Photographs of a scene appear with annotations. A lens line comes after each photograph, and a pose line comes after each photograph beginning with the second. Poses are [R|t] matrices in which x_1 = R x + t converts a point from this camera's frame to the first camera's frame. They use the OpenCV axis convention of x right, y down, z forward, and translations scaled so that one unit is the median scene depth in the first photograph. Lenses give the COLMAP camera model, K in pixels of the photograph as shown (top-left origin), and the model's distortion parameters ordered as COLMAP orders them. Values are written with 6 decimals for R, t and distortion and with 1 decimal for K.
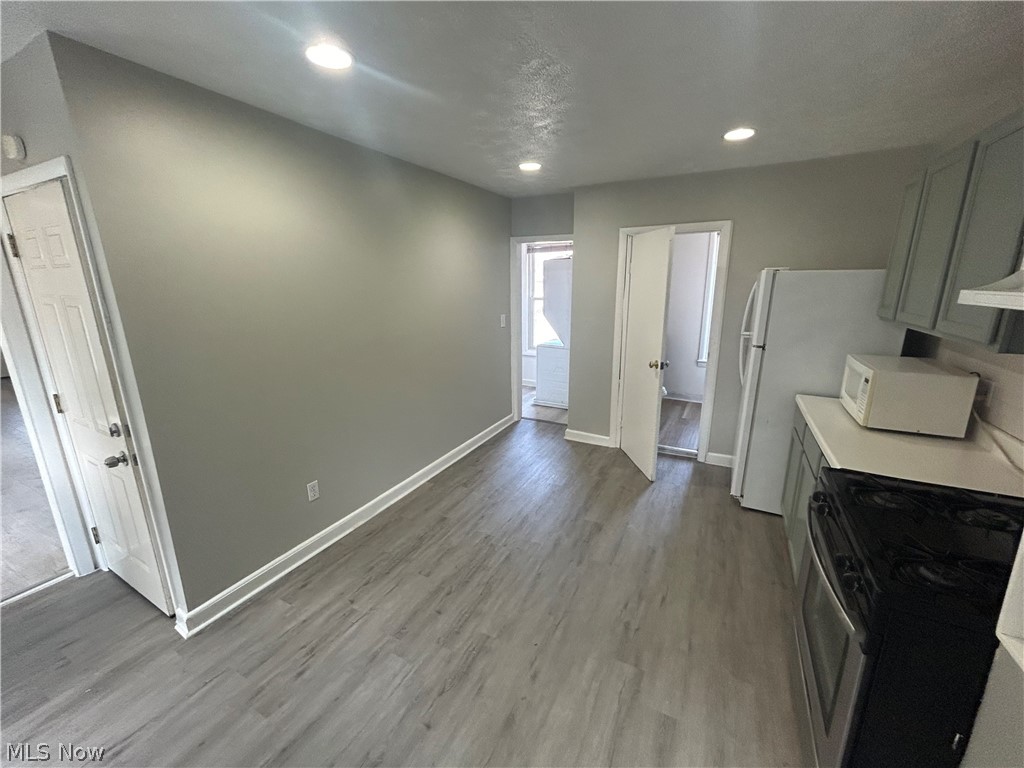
lens RADIAL K [[409.0, 0, 509.0], [0, 409.0, 382.6], [0, 0, 1]] dist [-0.000187, 0.000081]
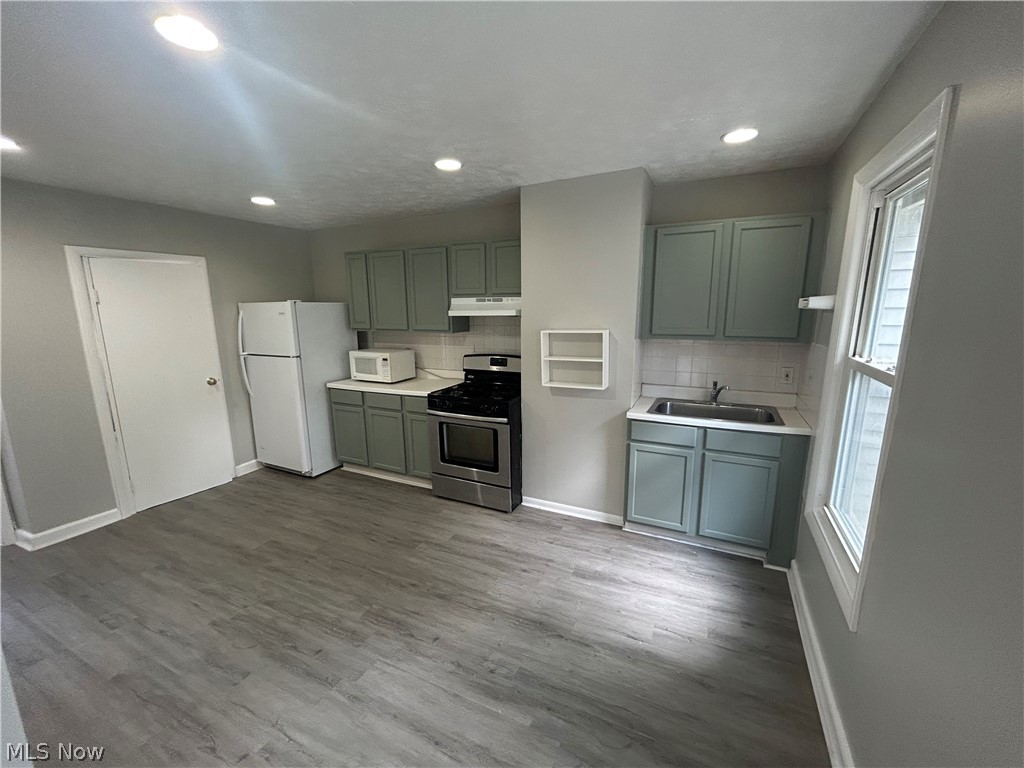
lens RADIAL K [[412.2, 0, 512.5], [0, 412.2, 383.2], [0, 0, 1]] dist [-0.000759, 0.000188]
pose [[-0.039841, -0.163944, 0.985665, -1.074740], [0.251140, 0.953139, 0.168685, -0.074912], [-0.967131, 0.254260, 0.003199, 0.437043]]
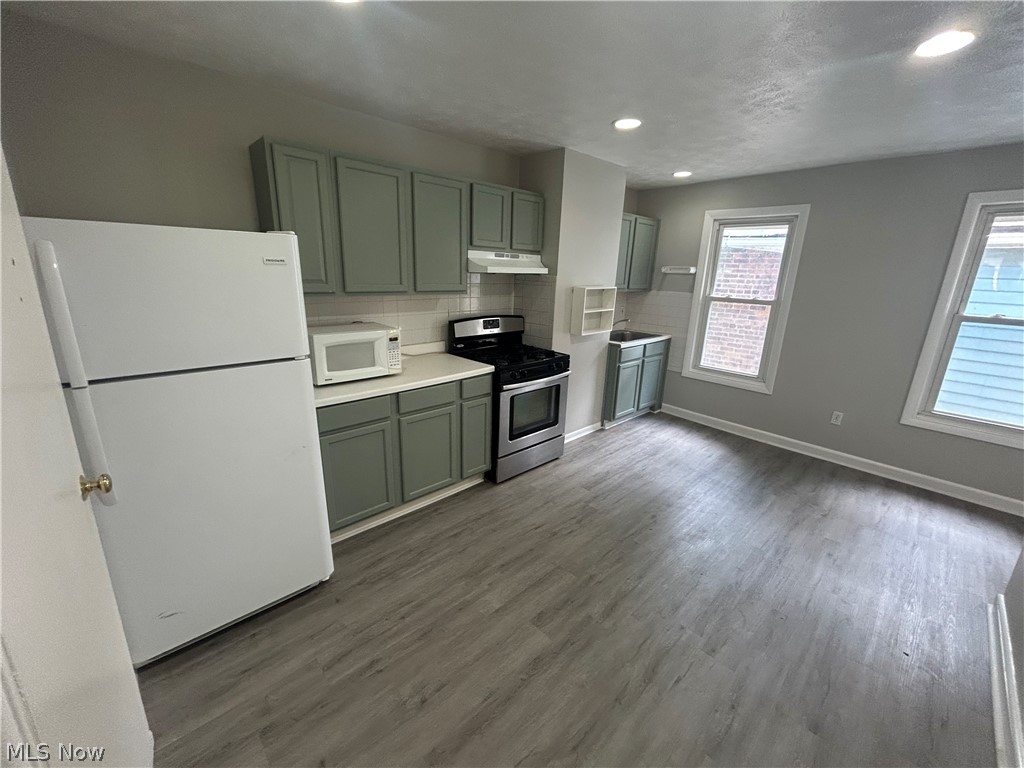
lens RADIAL K [[412.2, 0, 512.5], [0, 412.2, 383.2], [0, 0, 1]] dist [-0.000759, 0.000188]
pose [[-0.947712, -0.096540, 0.304174, 0.128076], [0.063161, 0.877548, 0.475310, -0.461113], [-0.312814, 0.469669, -0.825566, 1.977438]]
